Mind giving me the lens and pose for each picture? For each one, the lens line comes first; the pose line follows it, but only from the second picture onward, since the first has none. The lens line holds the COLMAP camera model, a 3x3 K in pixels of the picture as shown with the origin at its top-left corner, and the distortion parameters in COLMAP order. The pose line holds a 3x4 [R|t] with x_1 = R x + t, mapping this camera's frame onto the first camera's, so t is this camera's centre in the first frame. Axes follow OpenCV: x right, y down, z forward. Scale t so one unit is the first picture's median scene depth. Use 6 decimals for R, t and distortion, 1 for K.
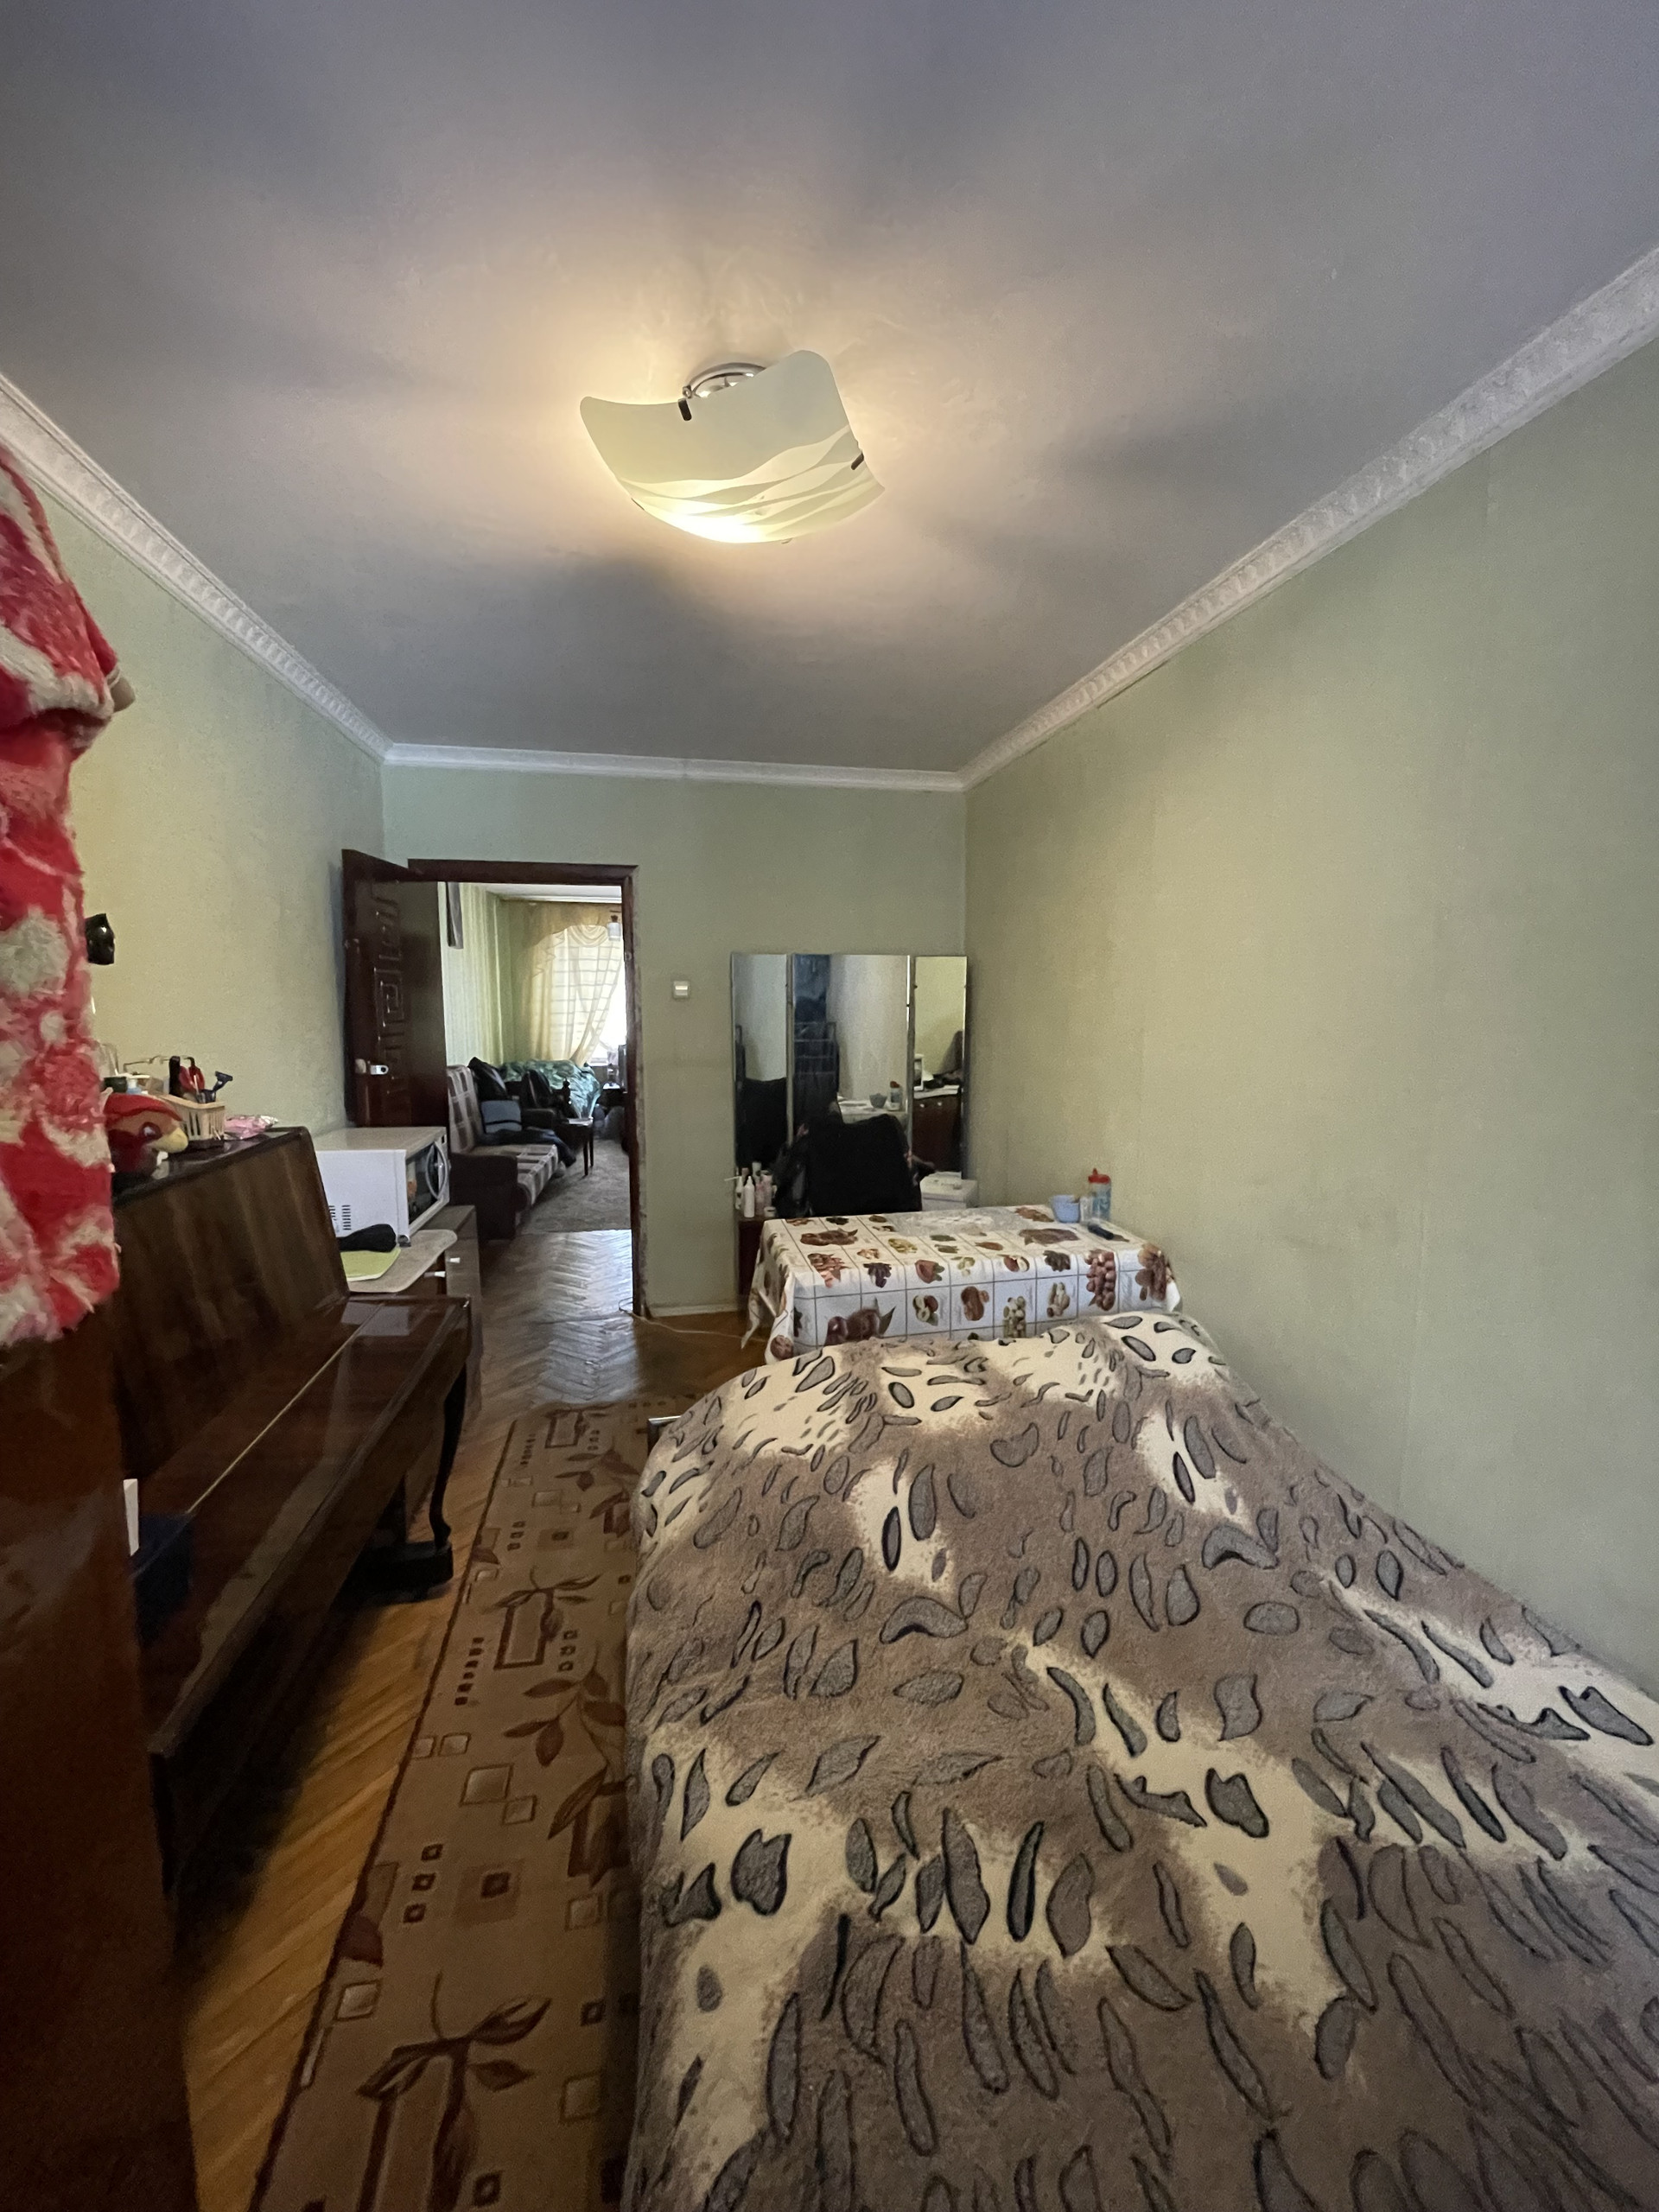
lens RADIAL K [[892.4, 0, 835.2], [0, 892.4, 1107.2], [0, 0, 1]] dist [-0.010421, -0.000133]
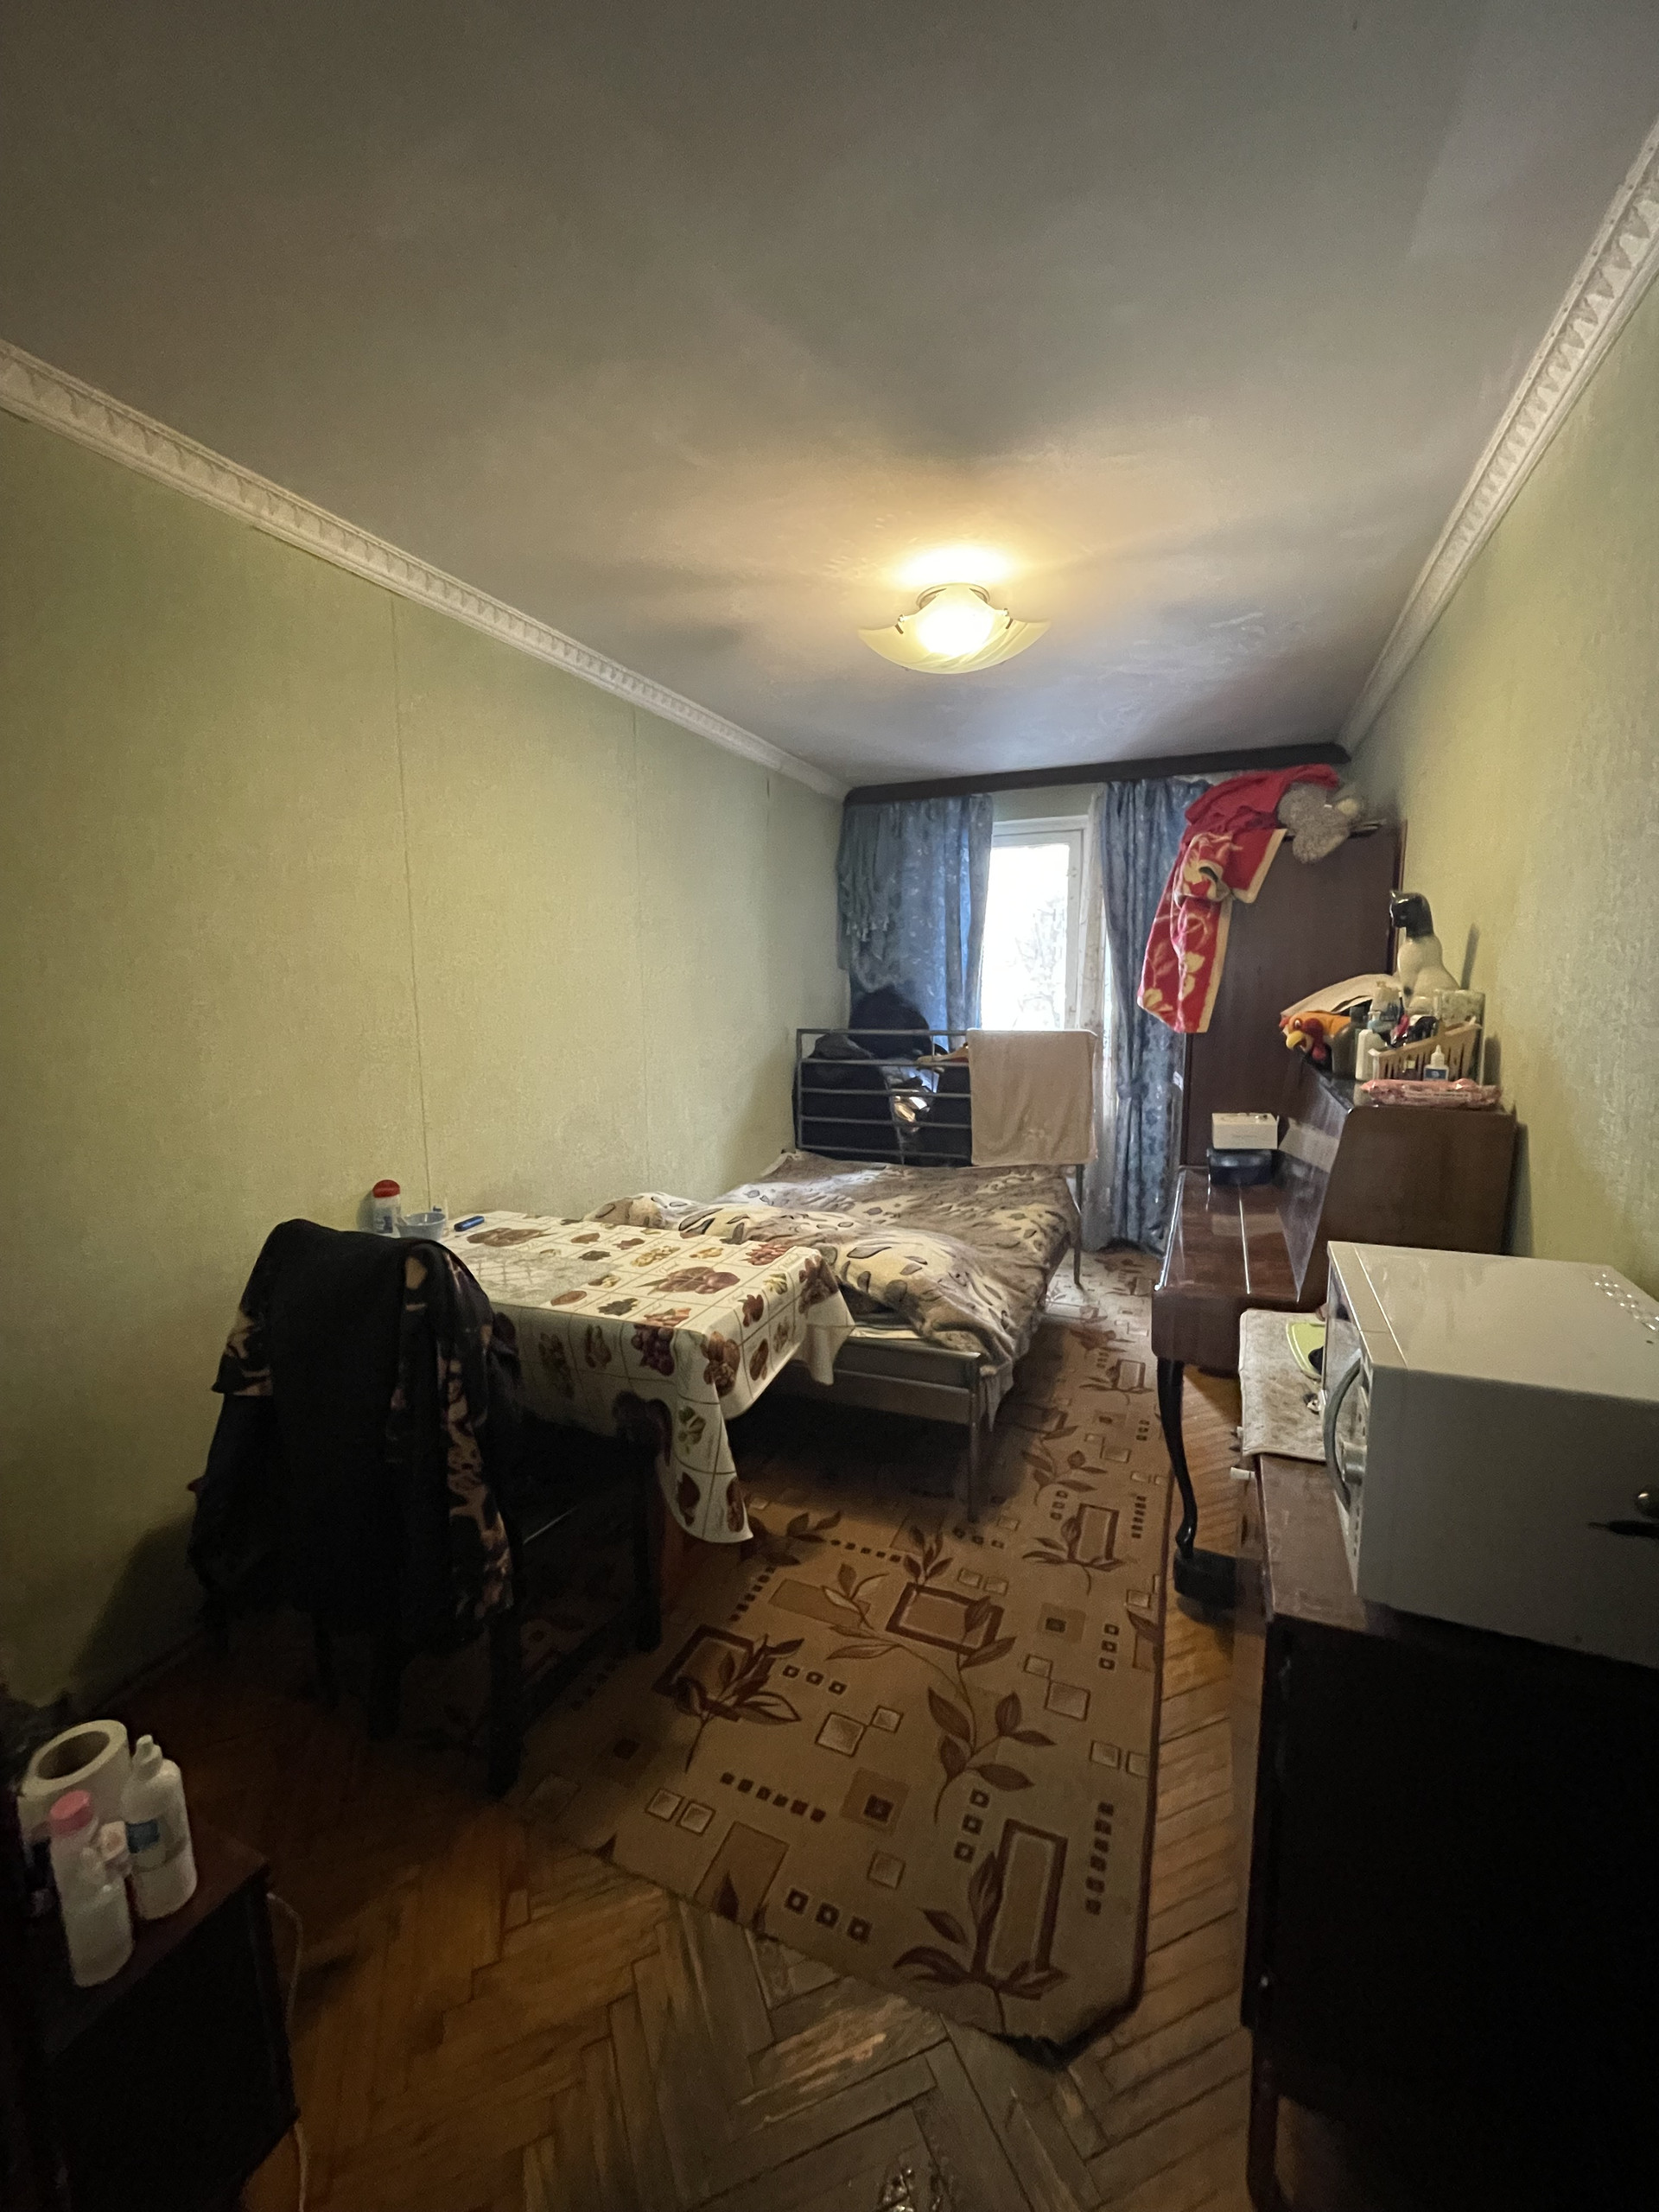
lens RADIAL K [[892.4, 0, 835.4], [0, 892.4, 1106.5], [0, 0, 1]] dist [-0.010421, -0.000133]
pose [[-0.831277, -0.075903, 0.550652, -0.521489], [0.075259, 0.966143, 0.246788, -0.176920], [-0.550740, 0.246591, -0.797420, 1.547439]]
